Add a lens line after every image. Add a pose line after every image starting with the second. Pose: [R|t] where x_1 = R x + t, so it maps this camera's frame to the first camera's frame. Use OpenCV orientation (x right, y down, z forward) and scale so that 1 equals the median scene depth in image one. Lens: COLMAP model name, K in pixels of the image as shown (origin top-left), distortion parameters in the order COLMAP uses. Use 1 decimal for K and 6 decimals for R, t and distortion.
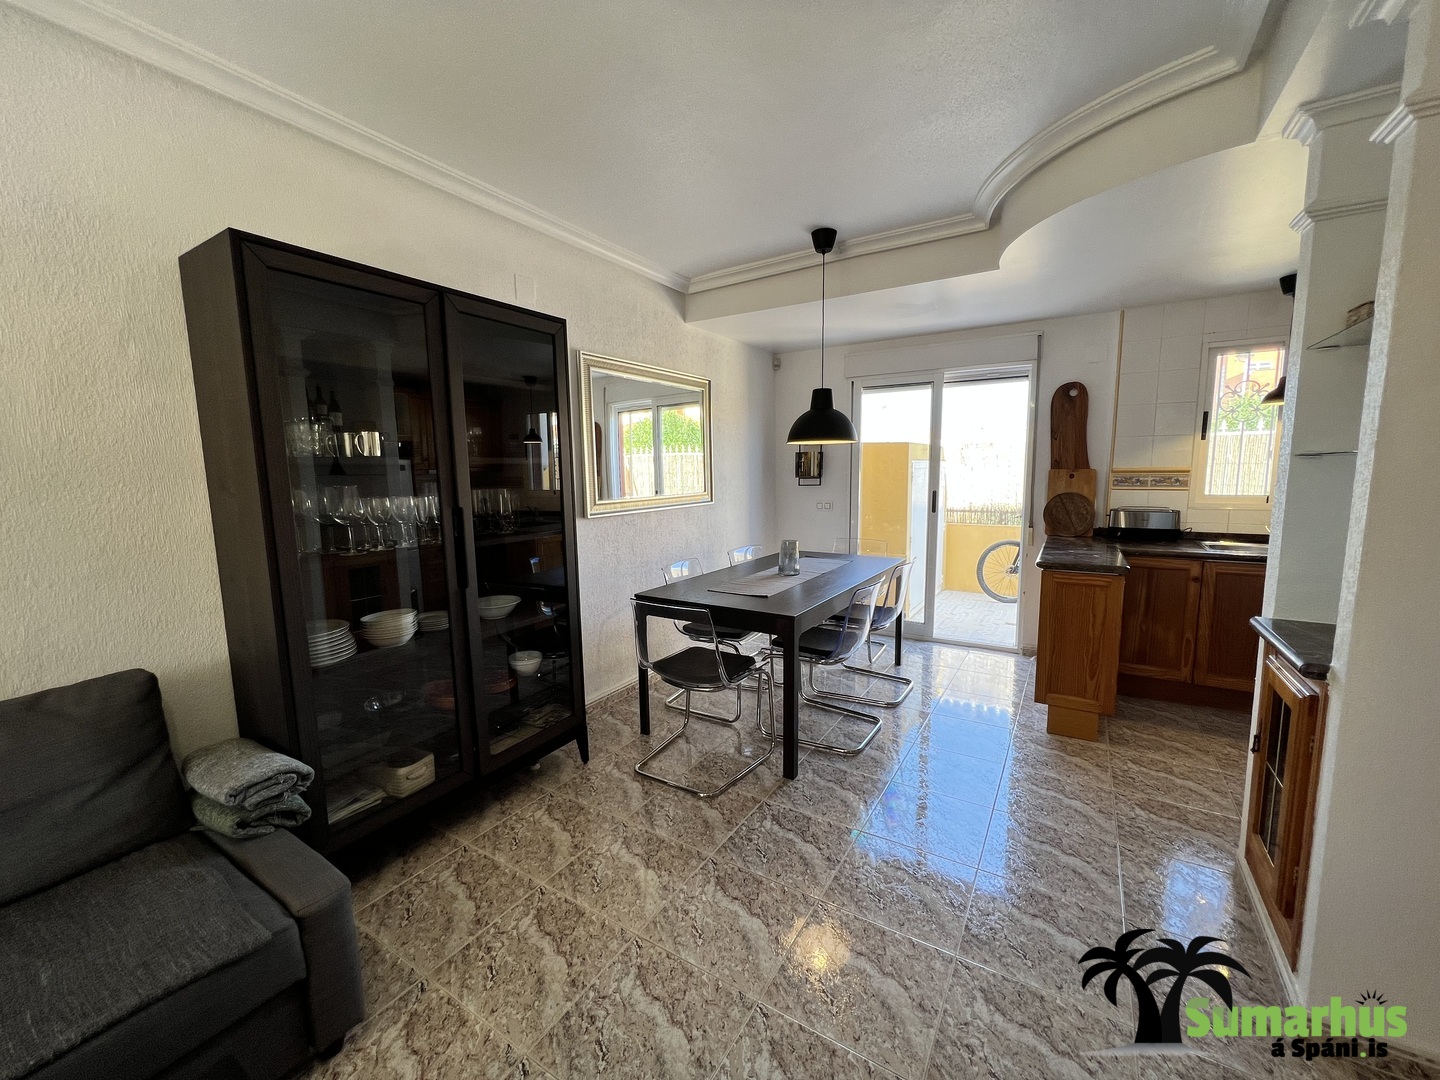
lens RADIAL K [[577.4, 0, 731.0], [0, 577.4, 552.6], [0, 0, 1]] dist [-0.003013, 0.000432]
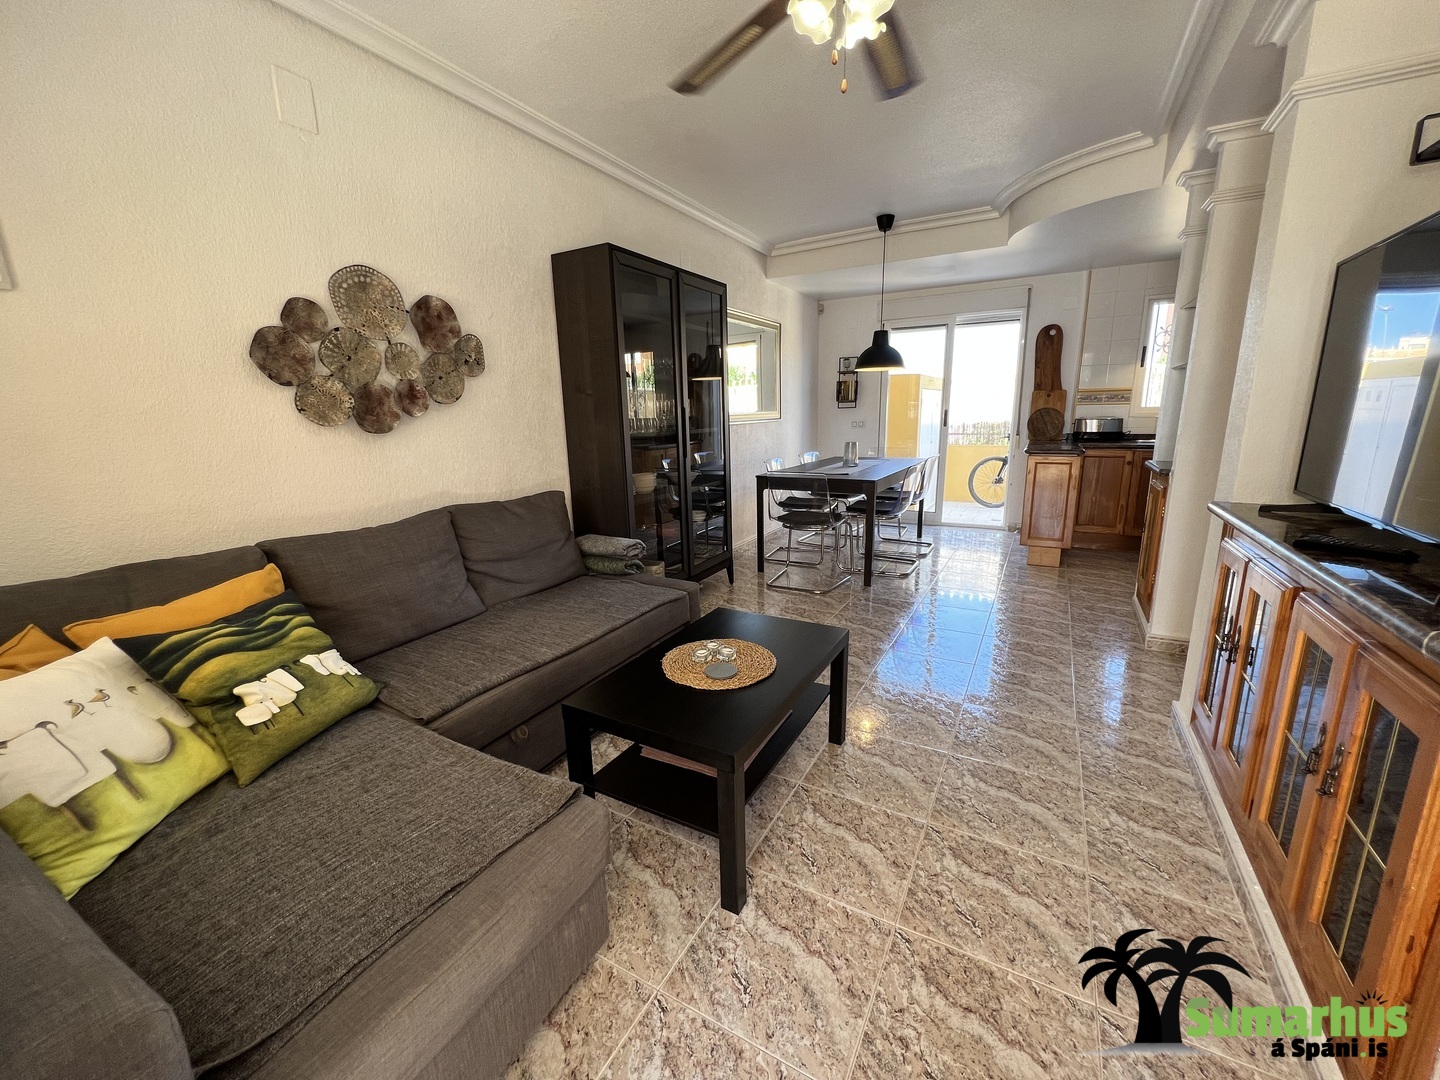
lens RADIAL K [[577.4, 0, 730.9], [0, 577.4, 551.9], [0, 0, 1]] dist [-0.003013, 0.000432]
pose [[0.998995, -0.018479, 0.040838, -0.252614], [0.014525, 0.995363, 0.095084, 0.108013], [-0.042406, -0.094396, 0.994631, -0.407906]]
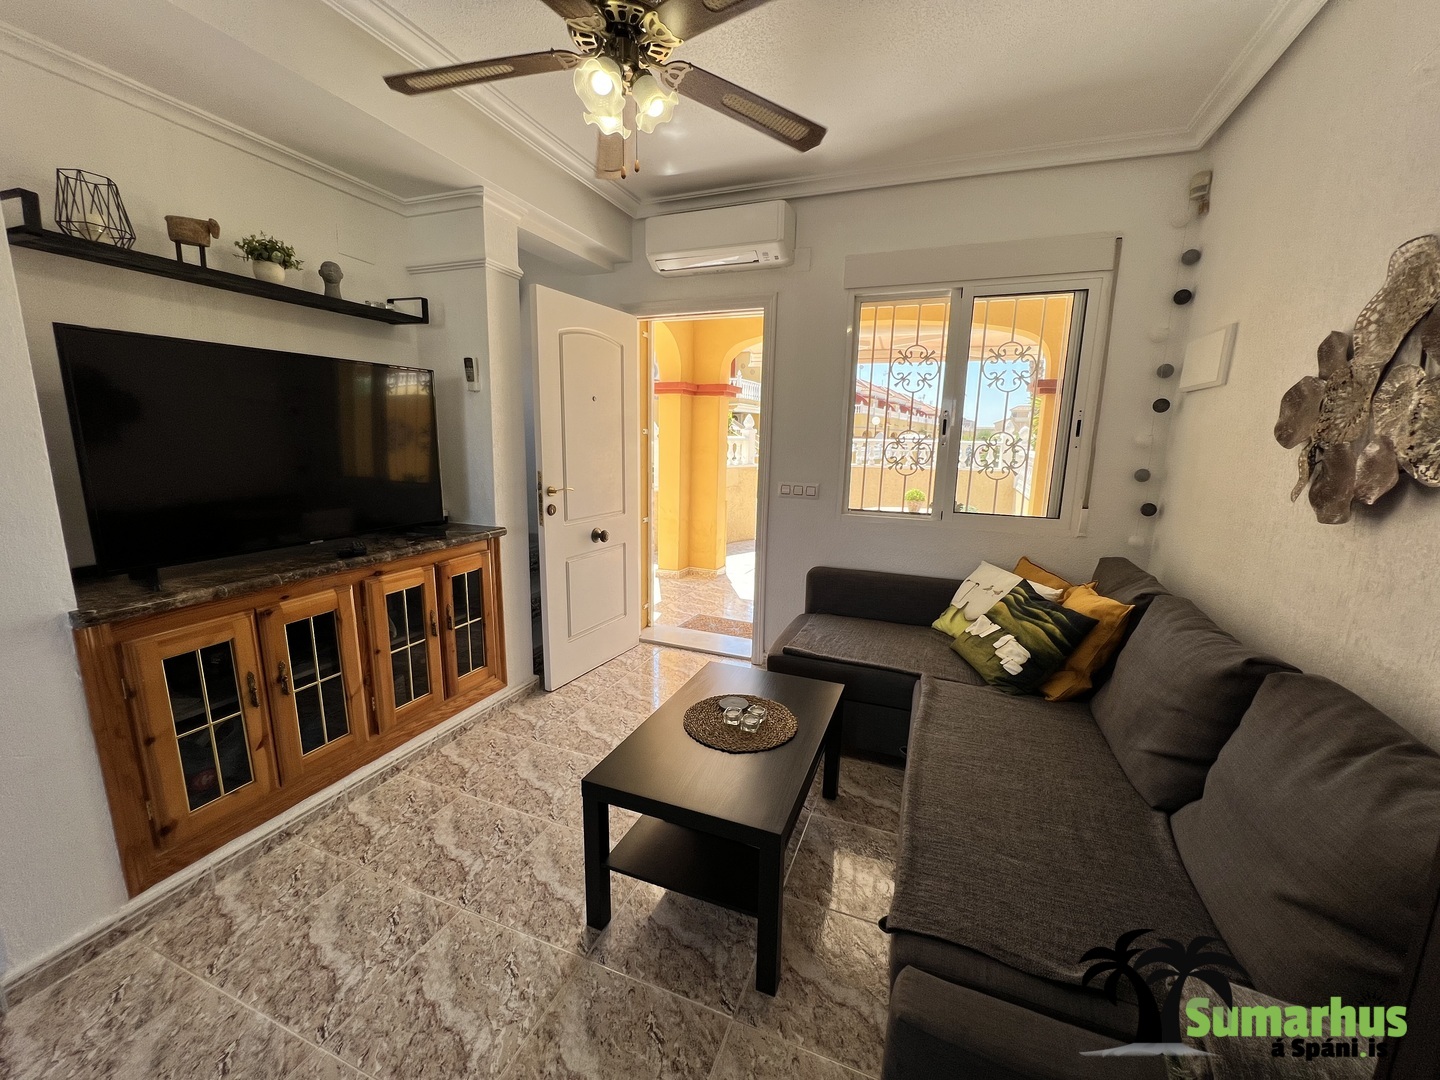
lens RADIAL K [[577.4, 0, 723.0], [0, 577.4, 541.0], [0, 0, 1]] dist [-0.003013, 0.000432]
pose [[-0.986374, 0.017463, -0.163588, -0.139495], [-0.034153, 0.950954, 0.307441, -0.068355], [0.160933, 0.308839, -0.937400, 0.562512]]
